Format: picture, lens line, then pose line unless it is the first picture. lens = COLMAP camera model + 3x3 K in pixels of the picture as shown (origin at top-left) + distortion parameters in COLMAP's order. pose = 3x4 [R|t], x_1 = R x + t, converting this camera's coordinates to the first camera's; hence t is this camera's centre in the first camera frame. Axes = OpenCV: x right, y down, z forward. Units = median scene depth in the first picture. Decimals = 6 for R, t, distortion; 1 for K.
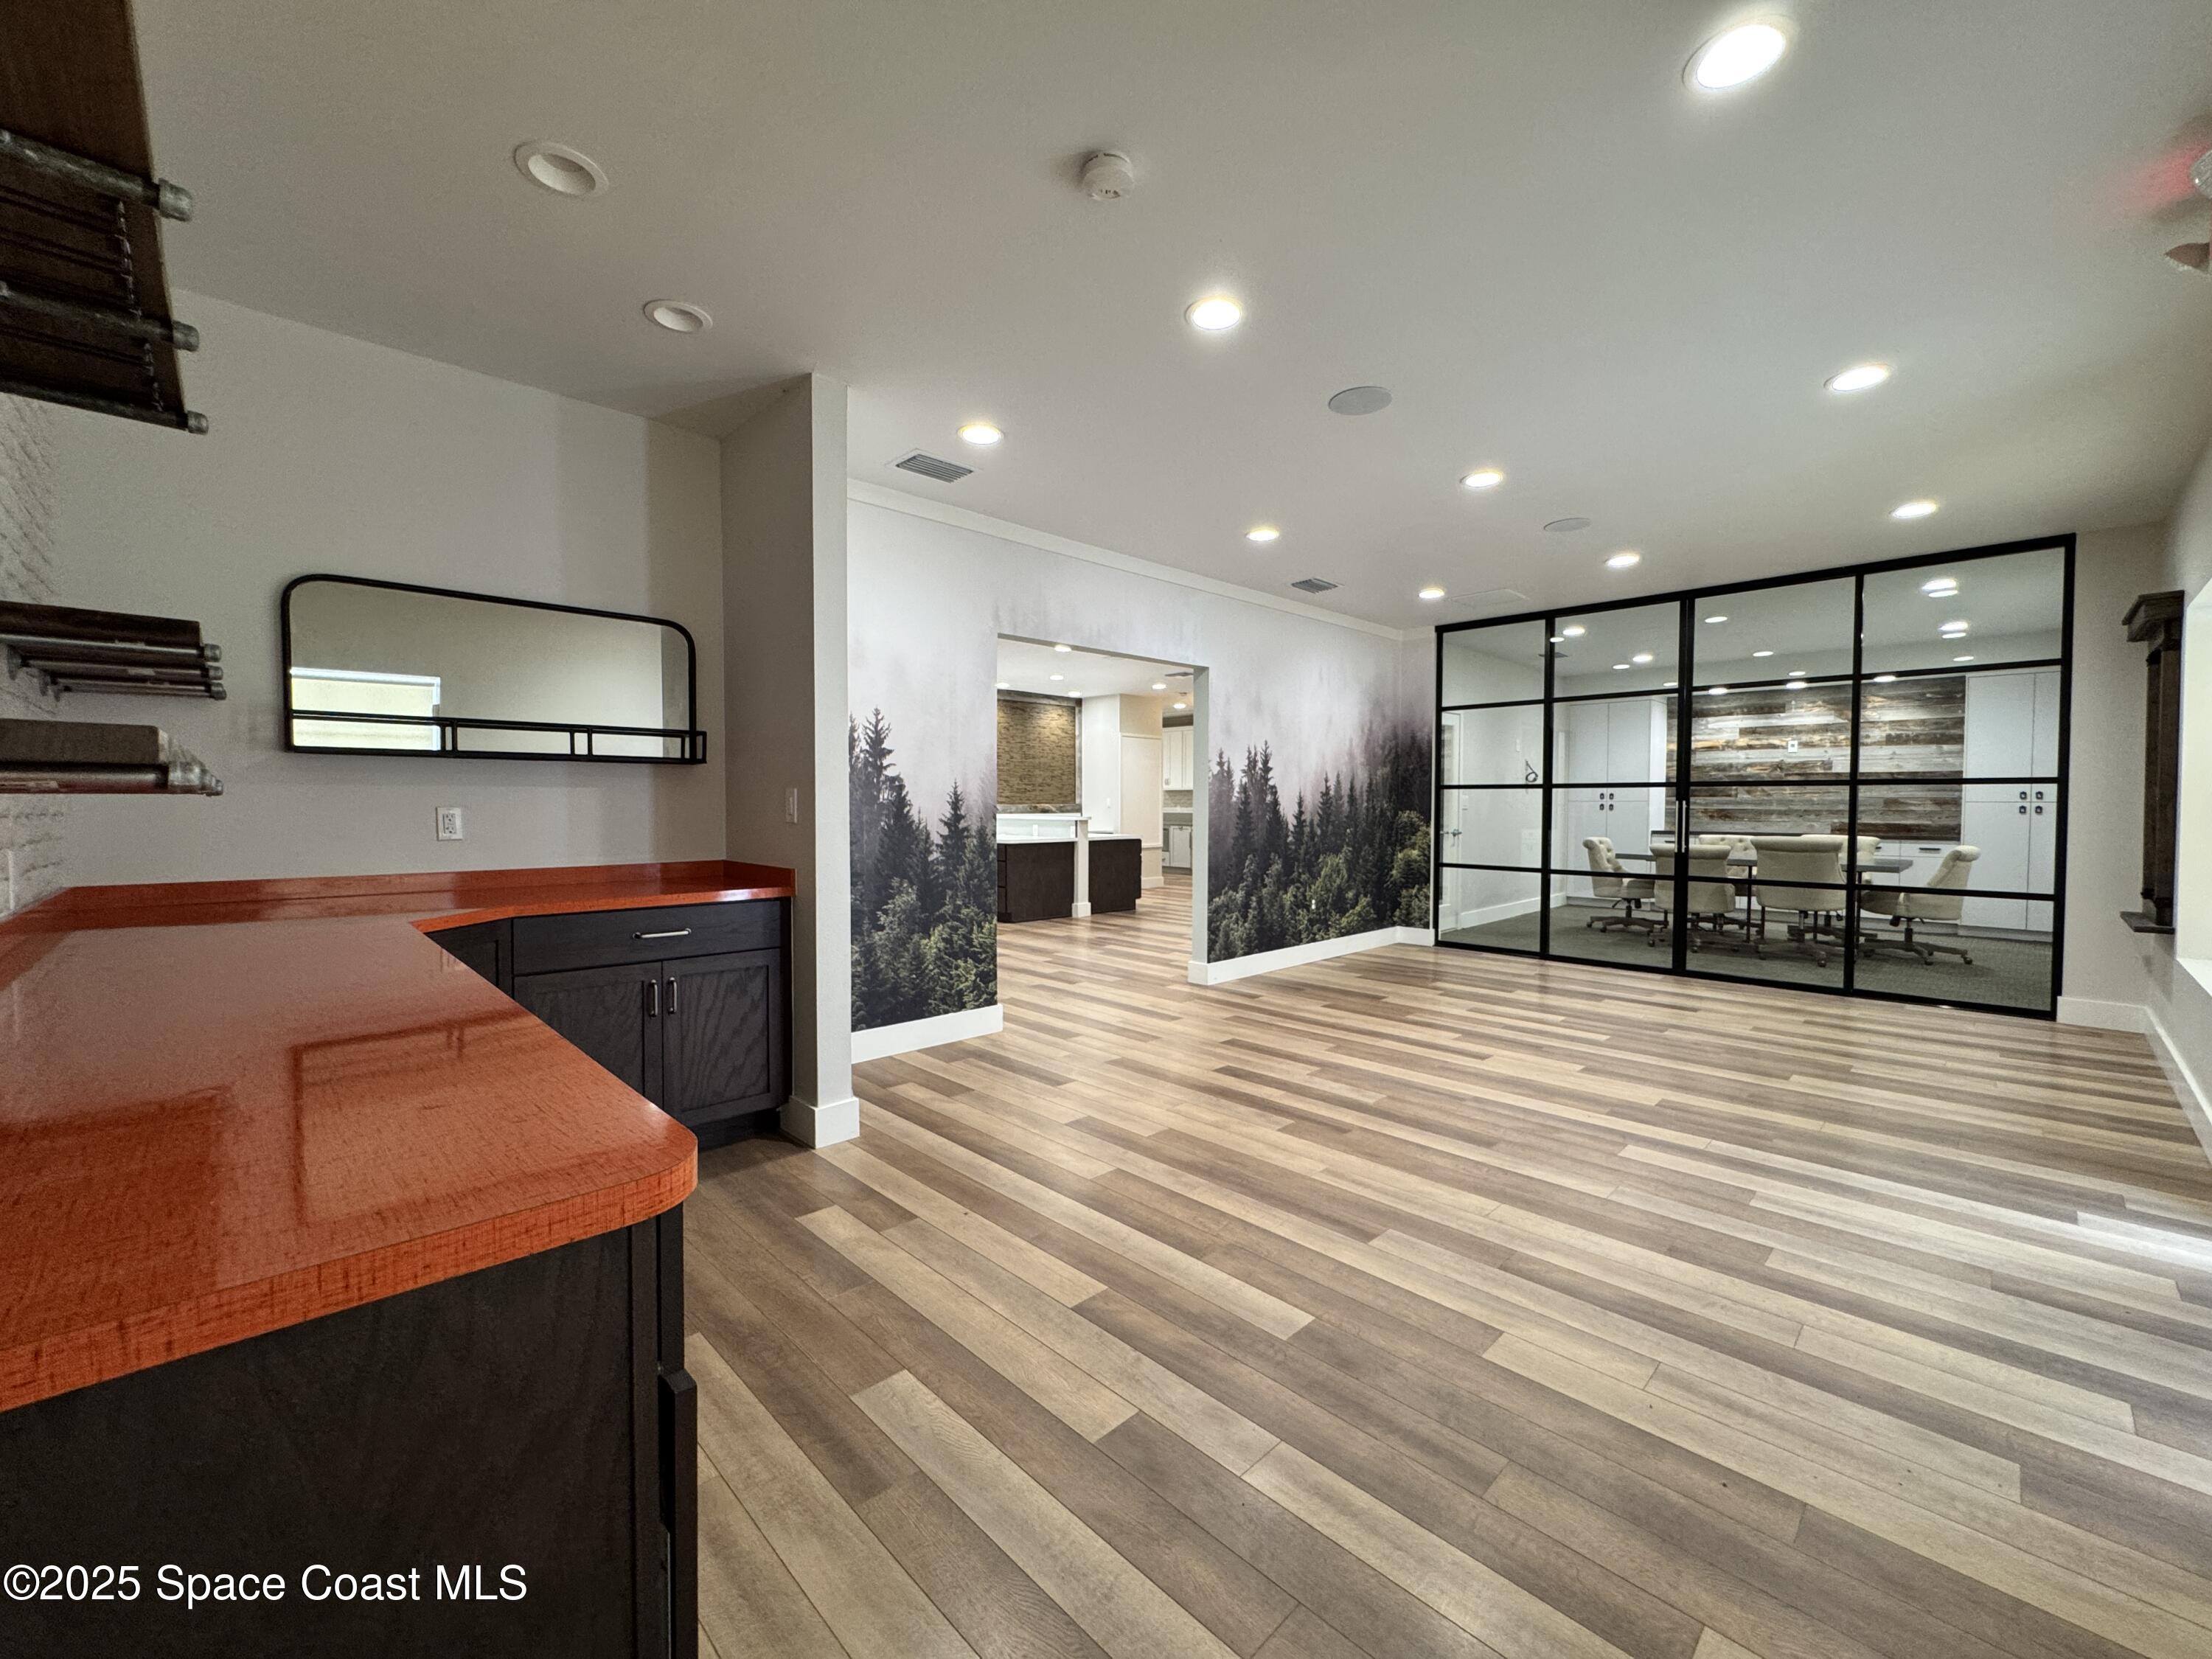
lens RADIAL K [[888.6, 0, 1106.0], [0, 888.6, 829.5], [0, 0, 1]] dist [-0.004032, 0.000415]
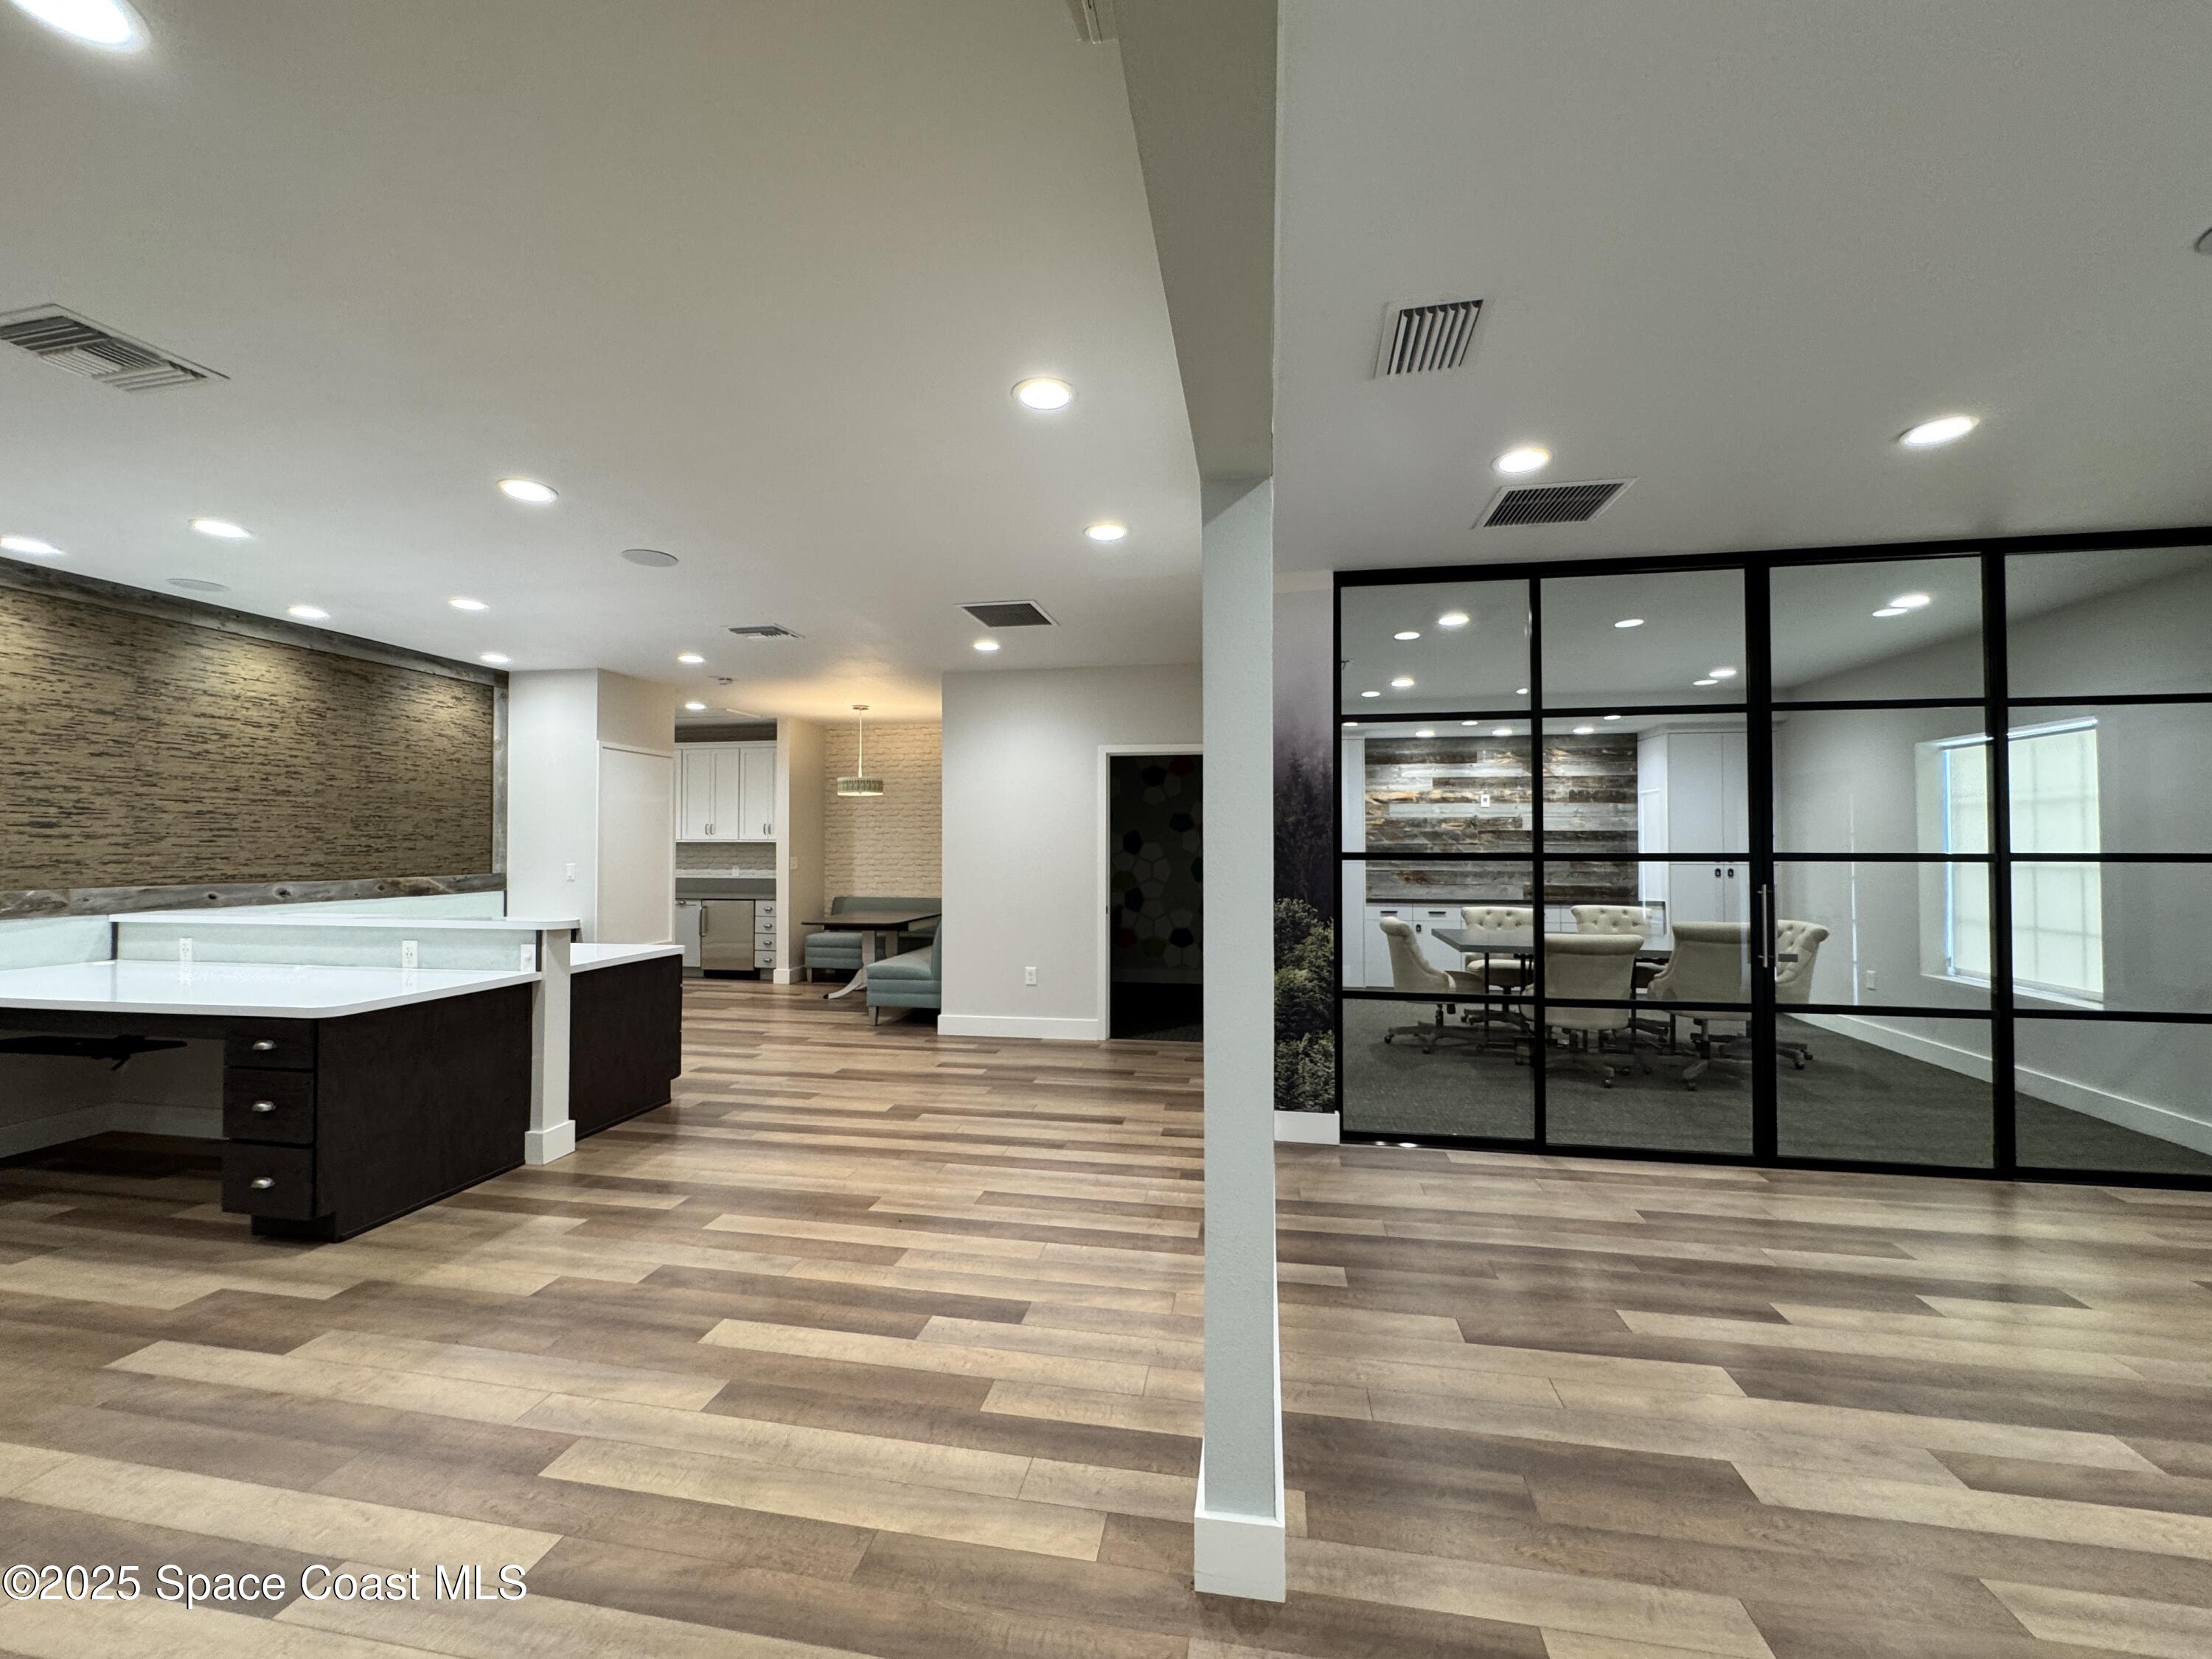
lens RADIAL K [[888.6, 0, 1106.0], [0, 888.6, 829.5], [0, 0, 1]] dist [-0.004032, 0.000415]
pose [[0.812495, 0.008397, 0.582908, -0.087447], [0.019225, 0.998966, -0.041187, -0.051444], [-0.582652, 0.044671, 0.811493, 0.729064]]
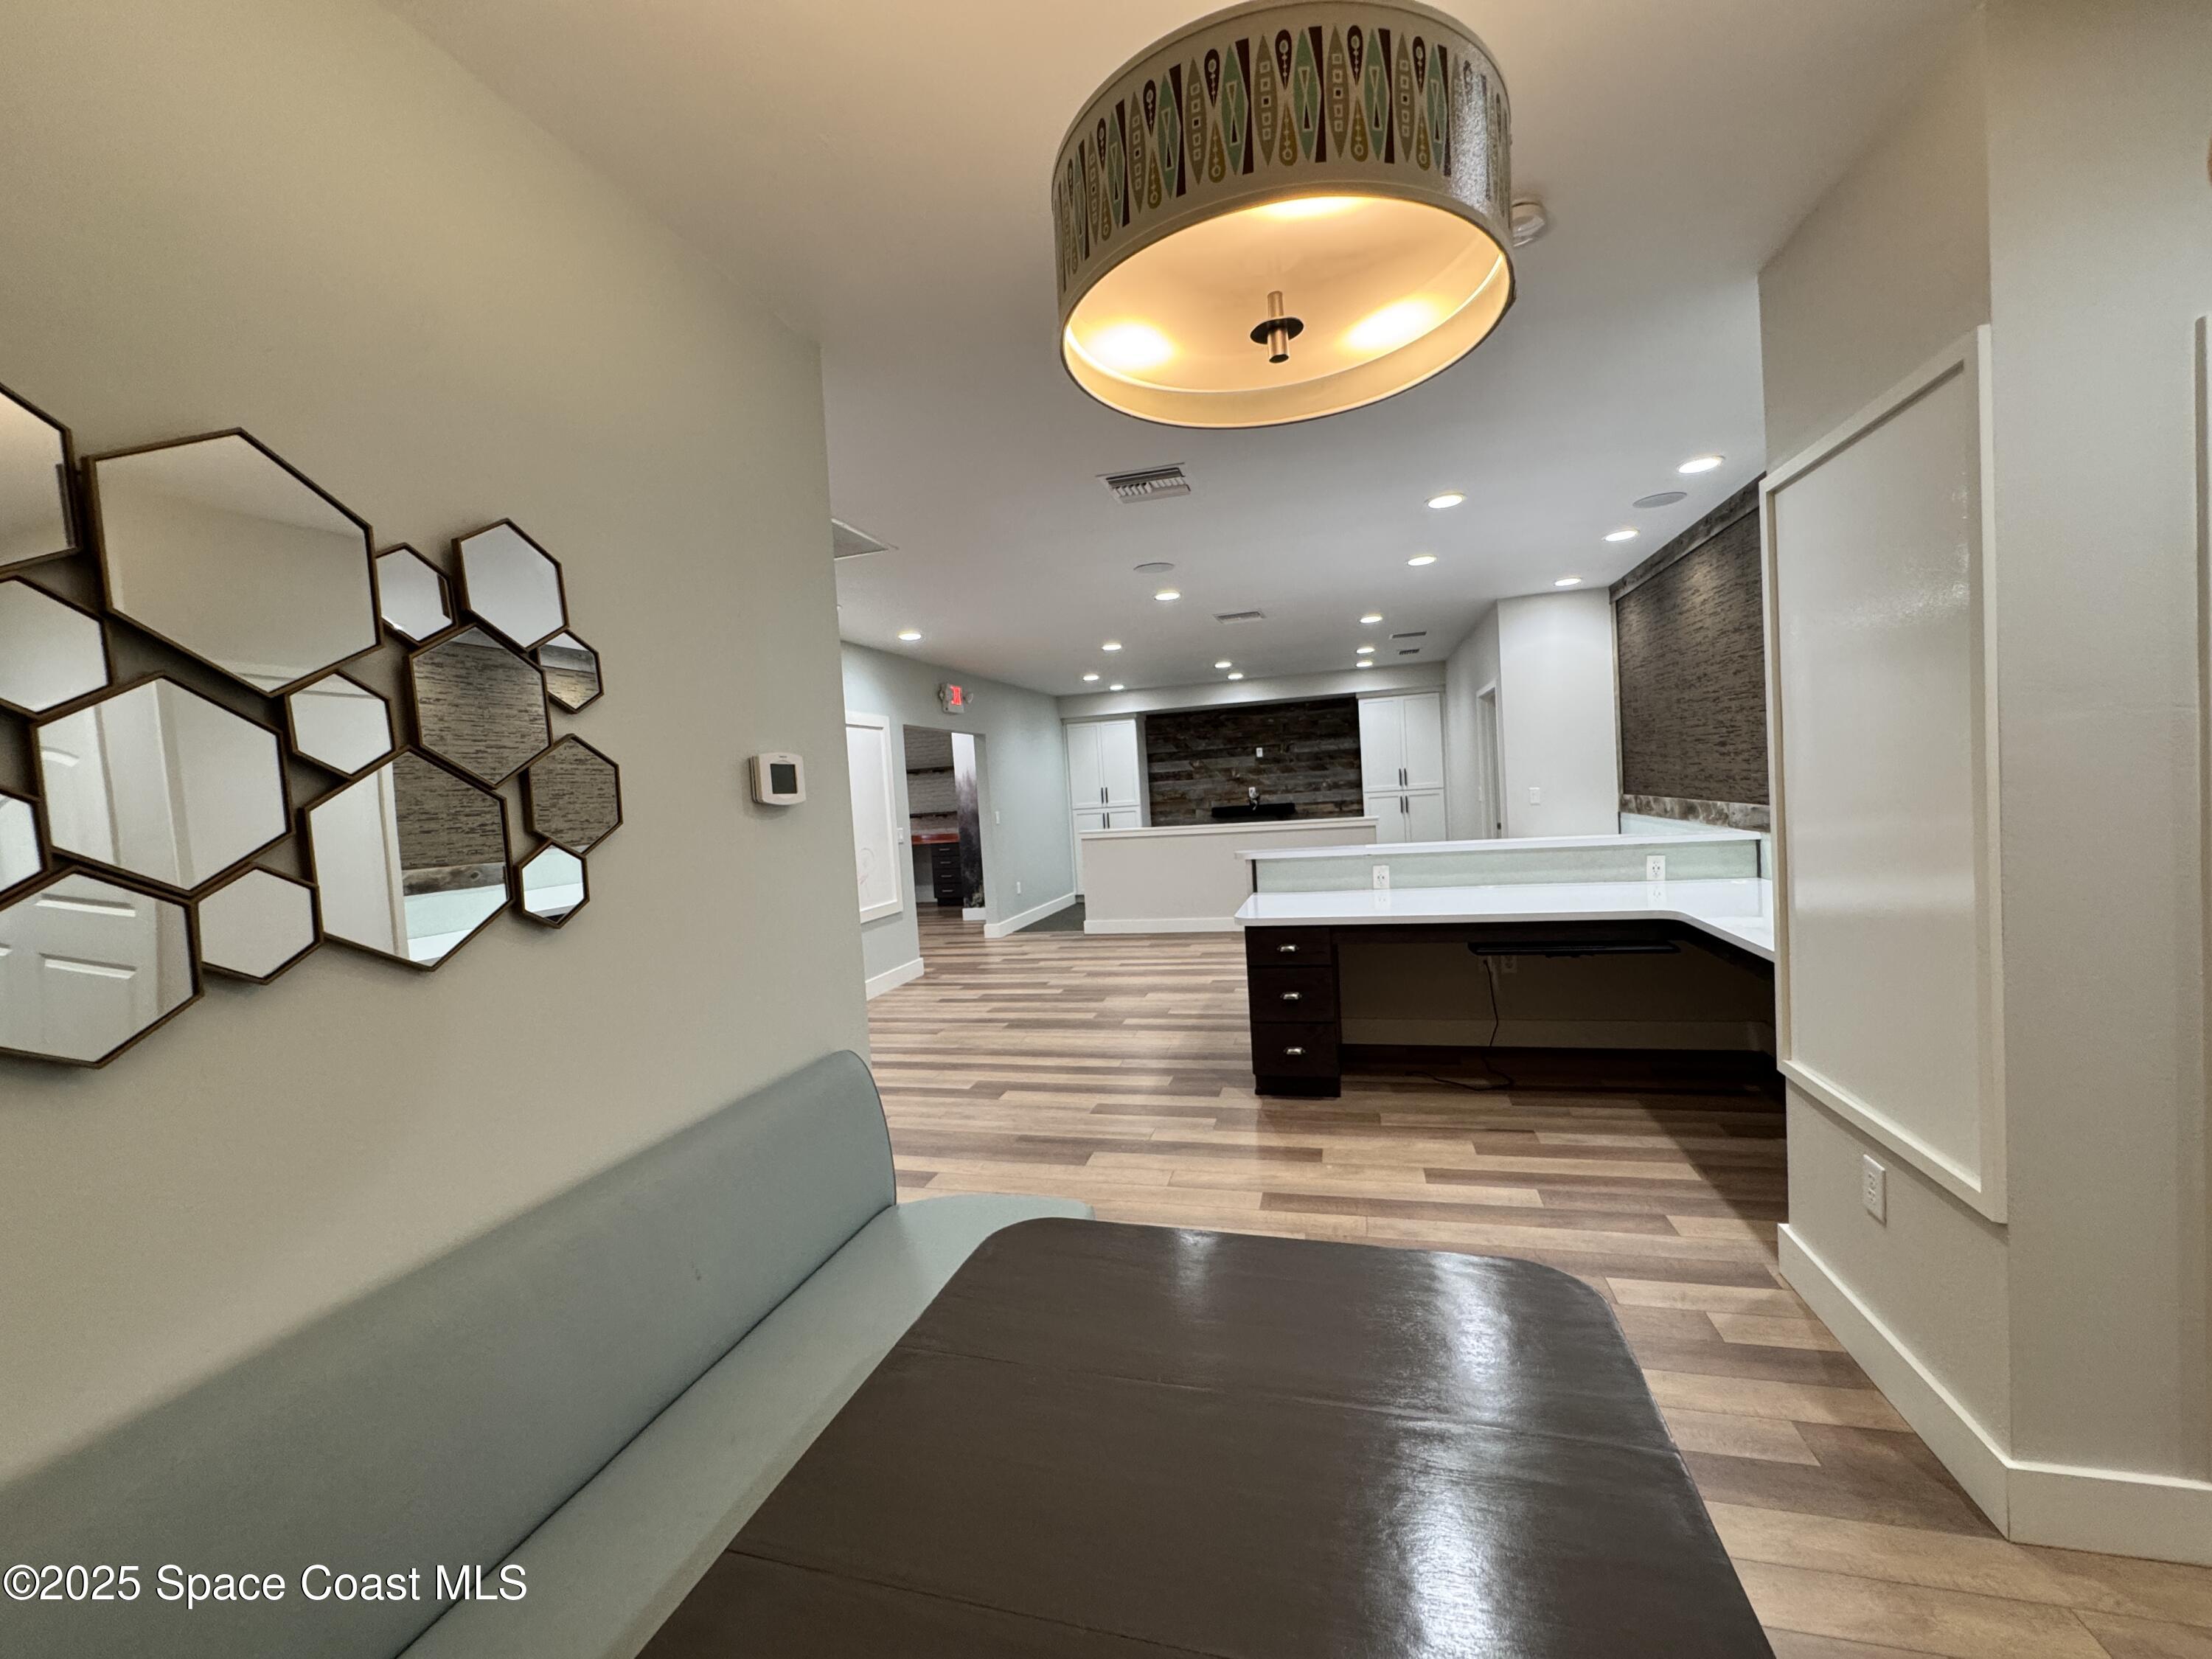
lens RADIAL K [[888.6, 0, 1106.0], [0, 888.6, 829.5], [0, 0, 1]] dist [-0.004032, 0.000415]
pose [[-0.864317, 0.076769, -0.497054, 0.451119], [0.048390, 0.996390, 0.069745, -0.099725], [0.500614, 0.036229, -0.864912, 2.058884]]
